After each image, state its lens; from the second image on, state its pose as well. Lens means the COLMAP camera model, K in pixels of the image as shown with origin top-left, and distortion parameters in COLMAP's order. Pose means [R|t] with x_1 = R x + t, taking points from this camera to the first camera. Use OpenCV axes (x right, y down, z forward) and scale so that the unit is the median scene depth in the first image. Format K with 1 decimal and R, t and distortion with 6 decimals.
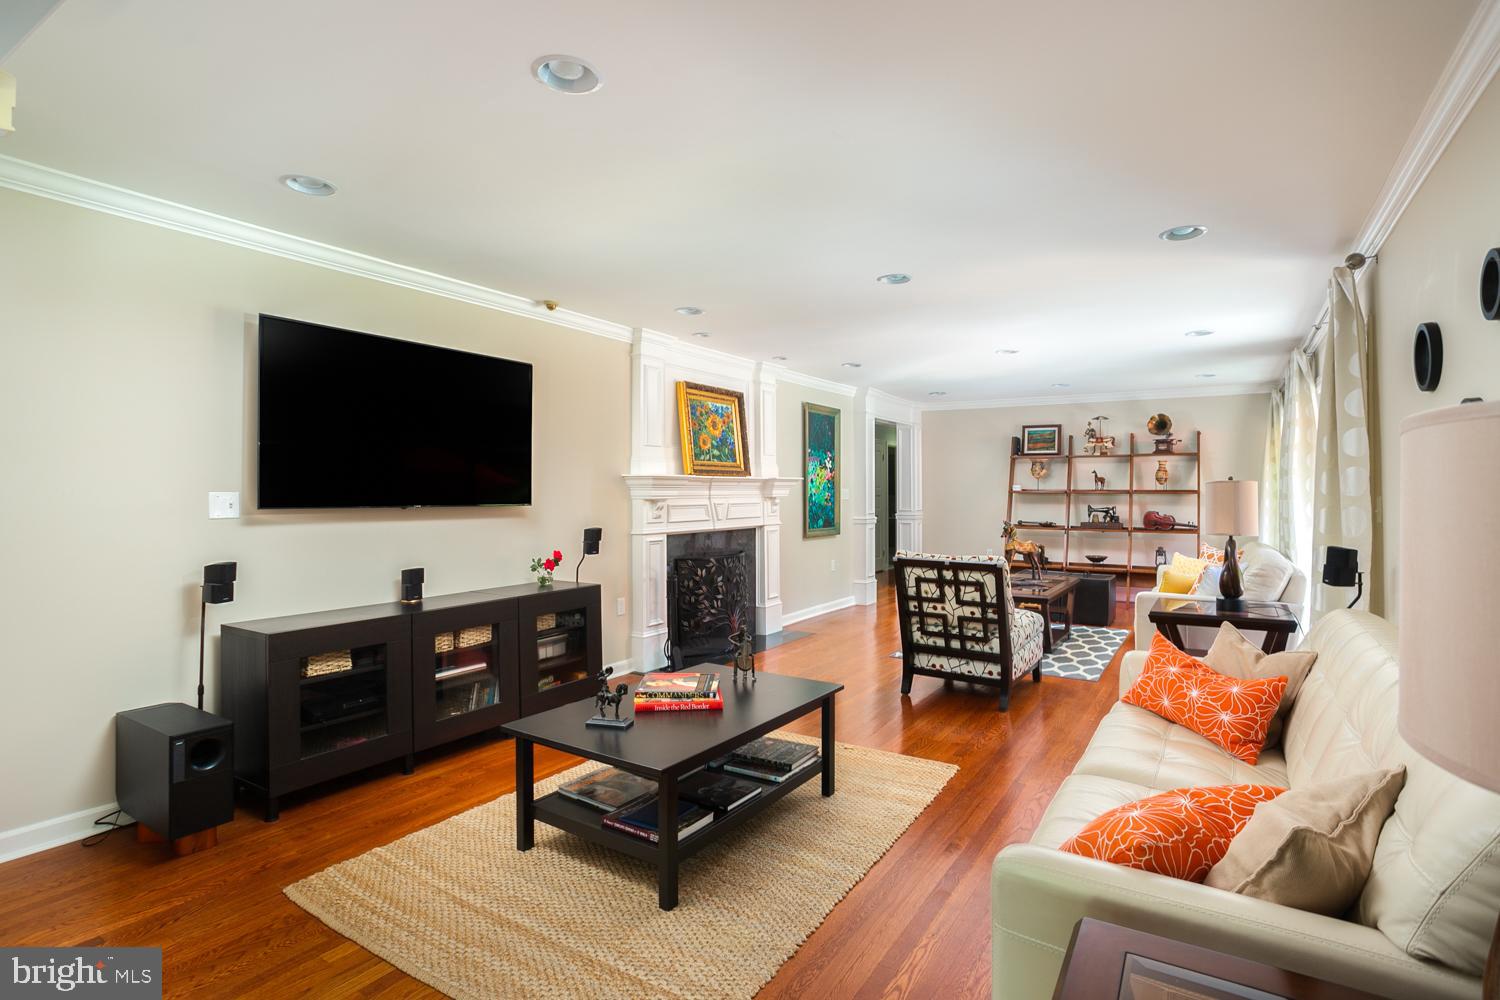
lens RADIAL K [[759.2, 0, 753.0], [0, 759.2, 494.5], [0, 0, 1]] dist [-0.026072, 0.013228]
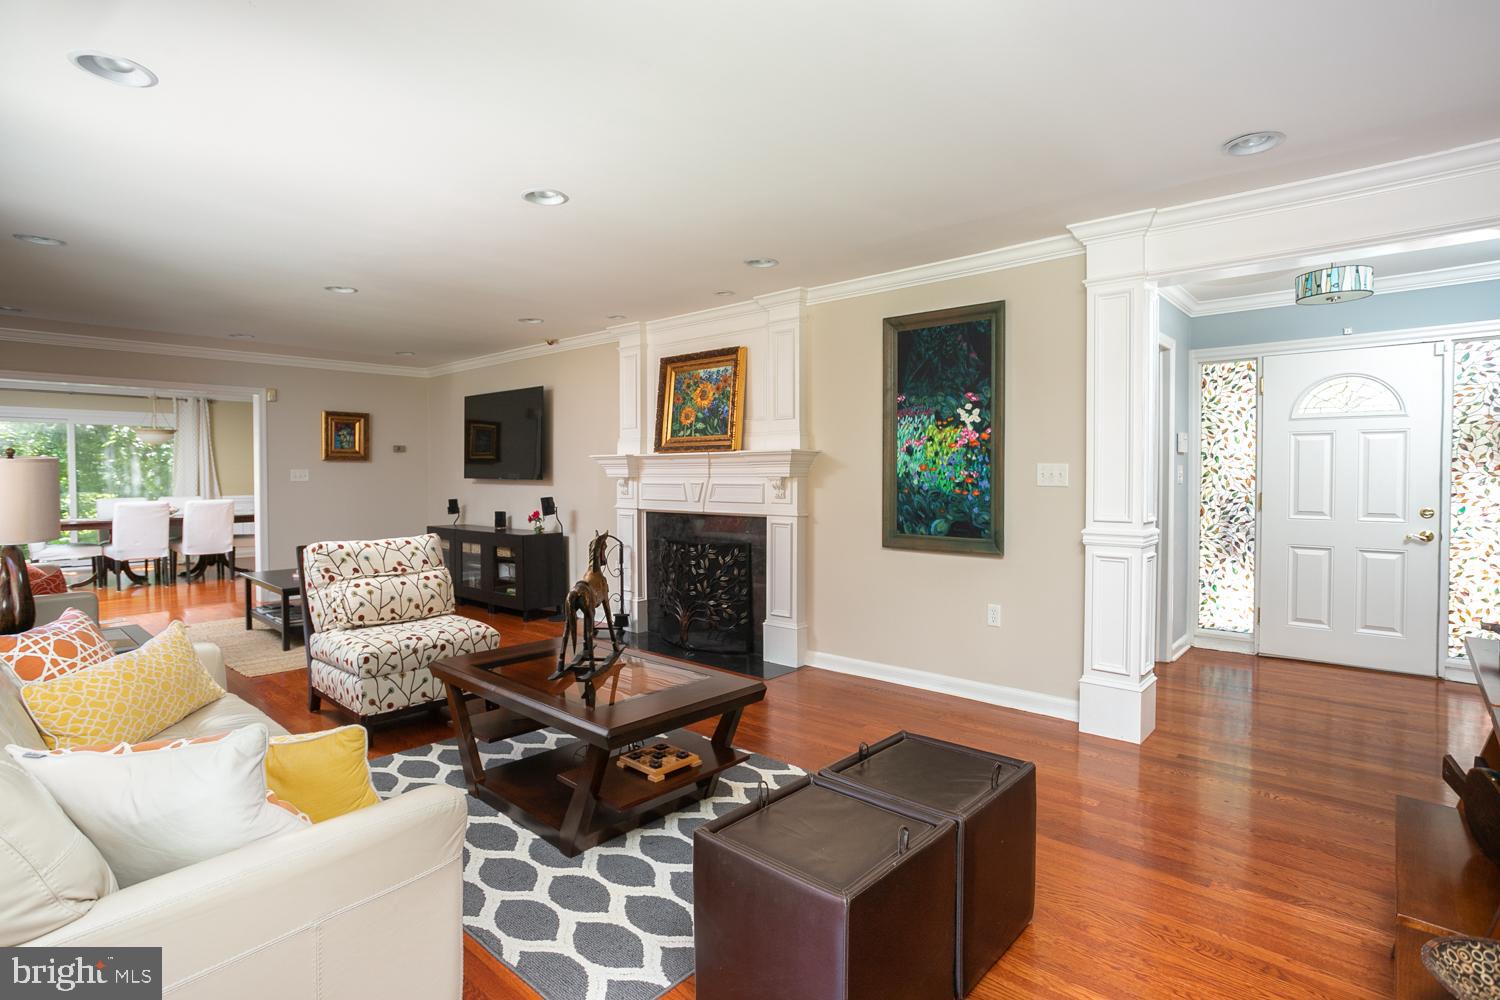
lens RADIAL K [[759.2, 0, 740.0], [0, 759.2, 490.5], [0, 0, 1]] dist [-0.026072, 0.013228]
pose [[-0.169391, 0.017149, -0.985400, 0.818931], [-0.008148, 0.999790, 0.018800, 0.003441], [0.985515, 0.011214, -0.169215, 1.193271]]
